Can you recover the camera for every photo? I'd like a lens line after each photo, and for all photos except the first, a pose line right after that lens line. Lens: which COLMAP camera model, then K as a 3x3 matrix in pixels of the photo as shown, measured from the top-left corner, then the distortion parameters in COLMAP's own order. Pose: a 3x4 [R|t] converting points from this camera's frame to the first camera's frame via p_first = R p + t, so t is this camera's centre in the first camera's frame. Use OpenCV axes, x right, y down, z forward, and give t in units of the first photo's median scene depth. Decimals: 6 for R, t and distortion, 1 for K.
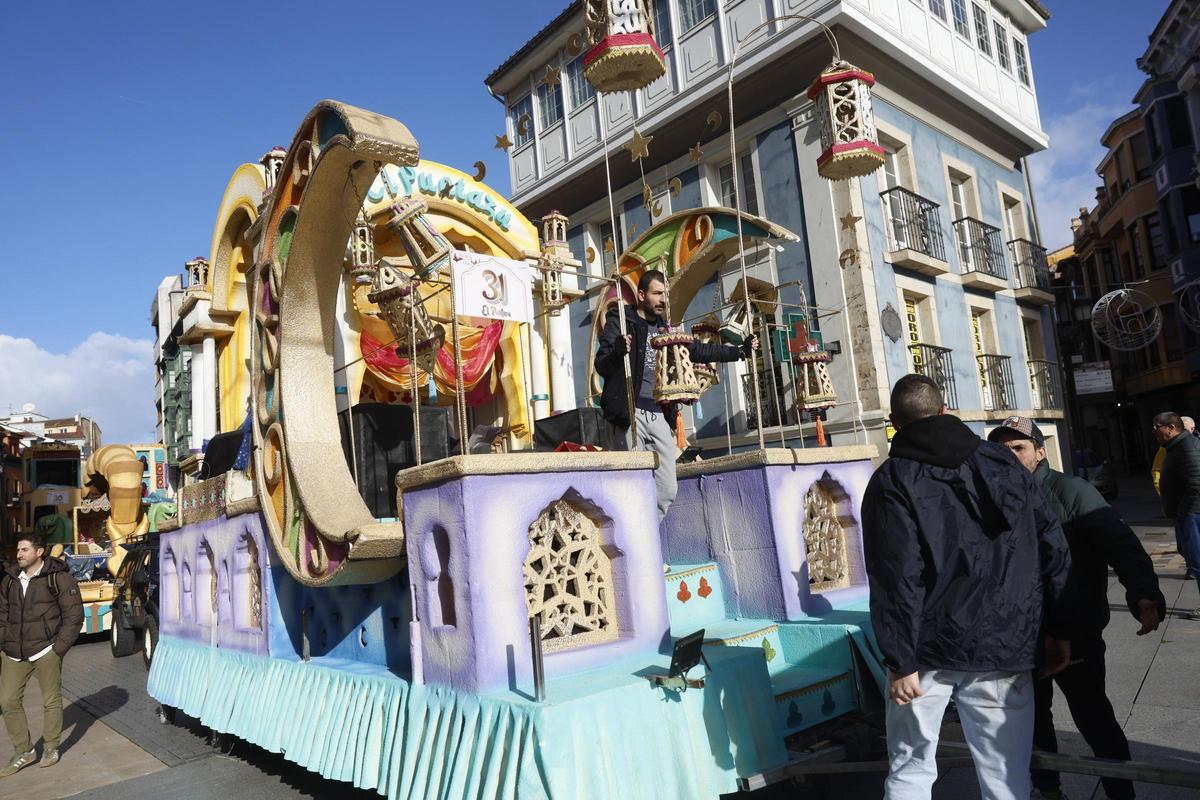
lens RADIAL K [[800.3, 0, 600.9], [0, 800.3, 400.2], [0, 0, 1]] dist [-0.000651, -0.007548]
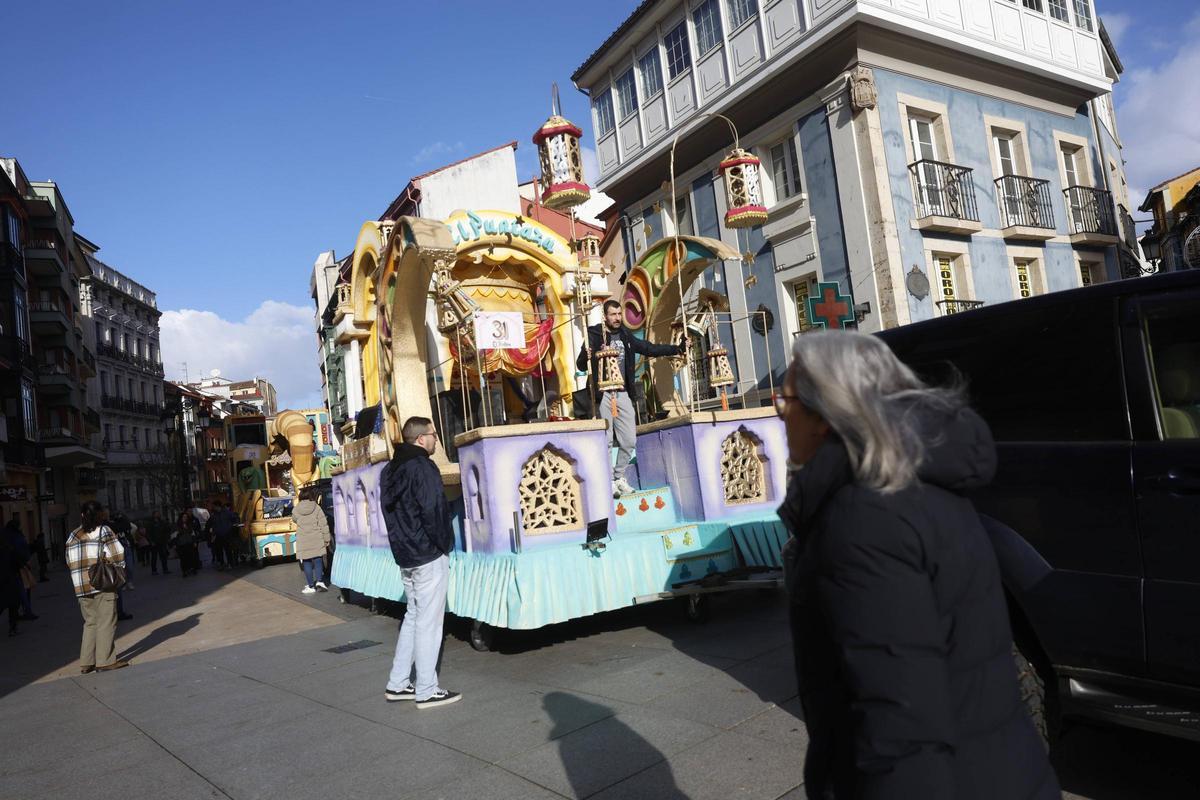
lens RADIAL K [[800.3, 0, 602.2], [0, 800.3, 400.5], [0, 0, 1]] dist [-0.000651, -0.007548]
pose [[0.984899, -0.033973, -0.169766, 0.184343], [0.045928, 0.996696, 0.066996, -0.045989], [0.166929, -0.073781, 0.983205, -0.337372]]
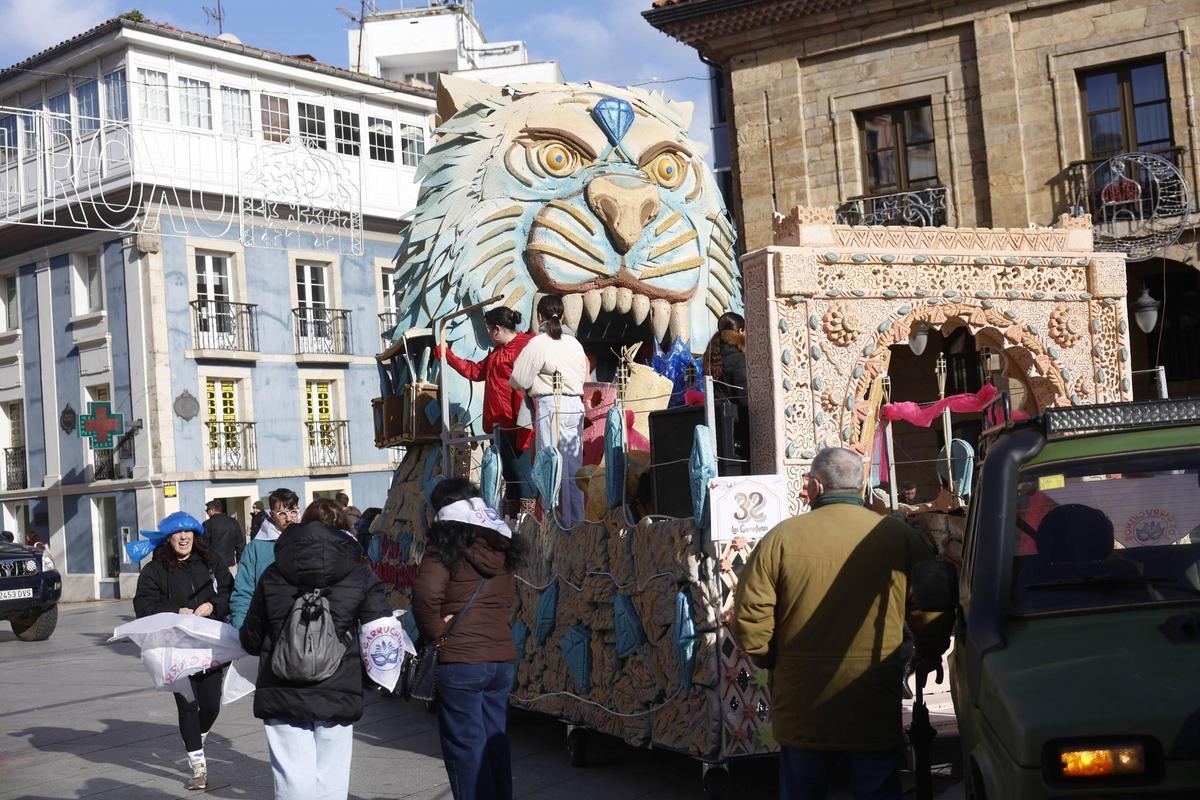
lens RADIAL K [[1494.8, 0, 599.1], [0, 1494.8, 403.8], [0, 0, 1]] dist [0.000058, 0.000000]
pose [[0.984168, 0.032044, 0.174314, 1.011938], [-0.039691, 0.998389, 0.040557, -0.380704], [-0.172734, -0.046833, 0.983854, -2.579718]]
